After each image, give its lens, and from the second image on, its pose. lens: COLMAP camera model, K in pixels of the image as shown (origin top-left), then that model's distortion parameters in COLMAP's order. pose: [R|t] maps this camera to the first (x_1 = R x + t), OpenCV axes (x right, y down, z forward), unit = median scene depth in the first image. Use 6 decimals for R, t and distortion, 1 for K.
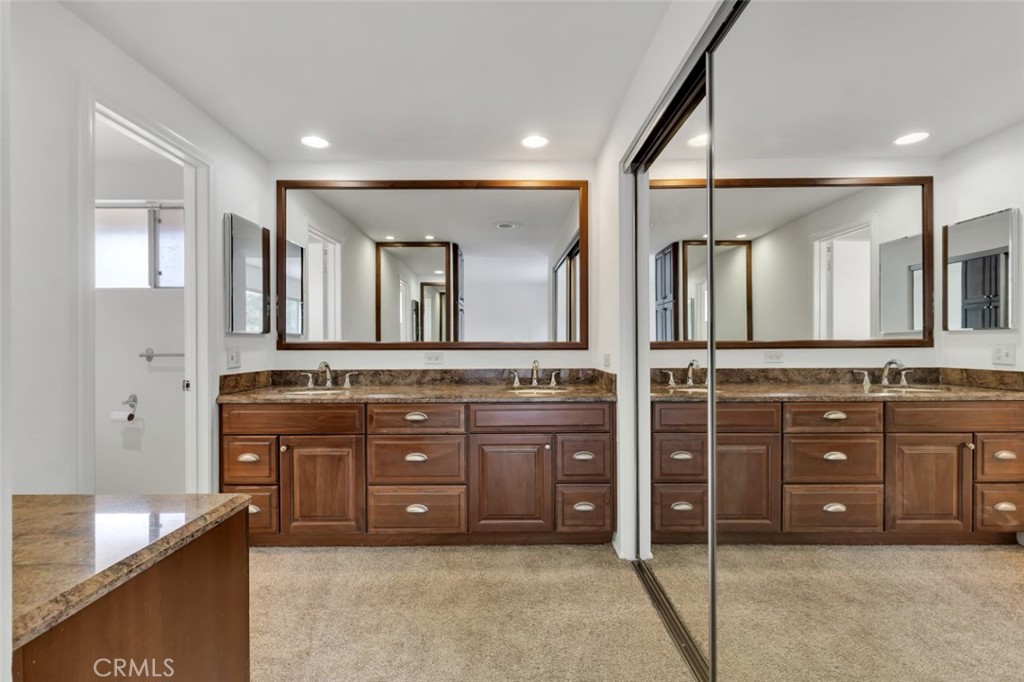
lens RADIAL K [[462.4, 0, 508.5], [0, 462.4, 343.4], [0, 0, 1]] dist [0.006467, -0.001438]
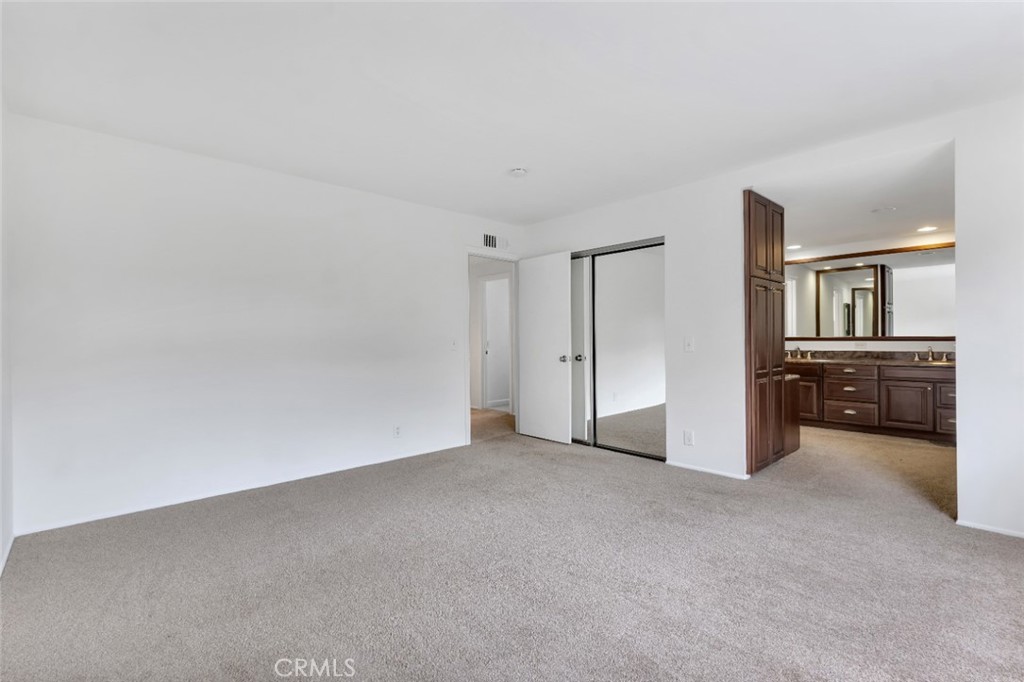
lens RADIAL K [[462.4, 0, 510.9], [0, 462.4, 341.3], [0, 0, 1]] dist [0.006467, -0.001438]
pose [[0.680819, 0.001468, -0.732451, 0.270142], [0.005778, 0.999956, 0.007374, -0.006759], [0.732429, -0.009252, 0.680780, -1.419891]]
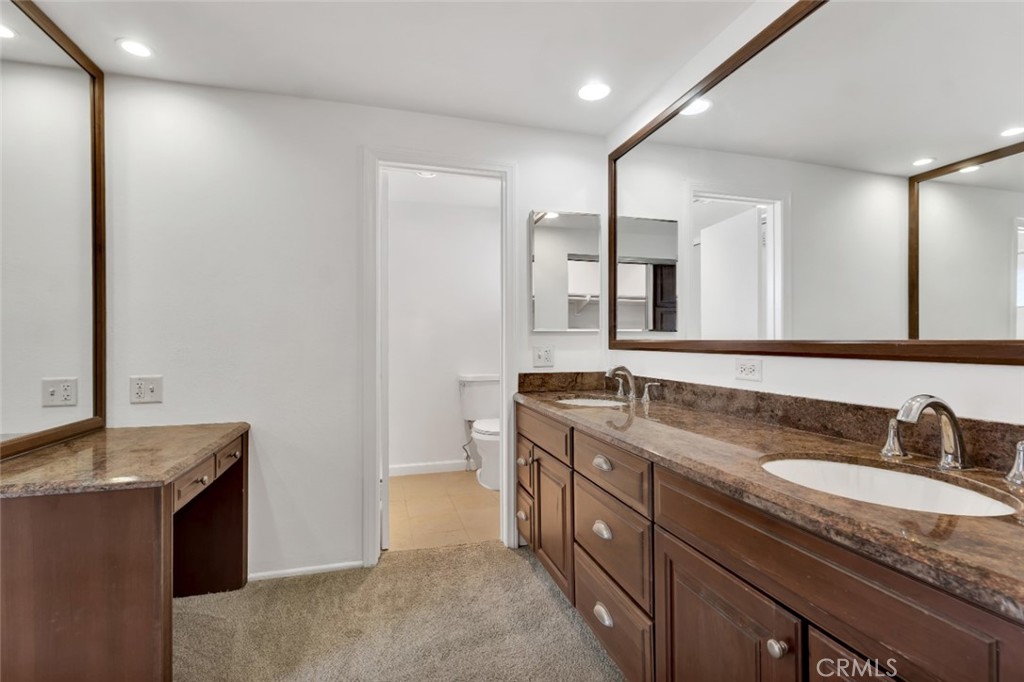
lens RADIAL K [[462.4, 0, 510.1], [0, 462.4, 344.9], [0, 0, 1]] dist [0.006467, -0.001438]
pose [[0.269269, 0.010502, -0.963008, 0.300614], [0.000803, 0.999938, 0.011129, -0.004125], [0.963065, -0.003770, 0.269243, 0.601070]]
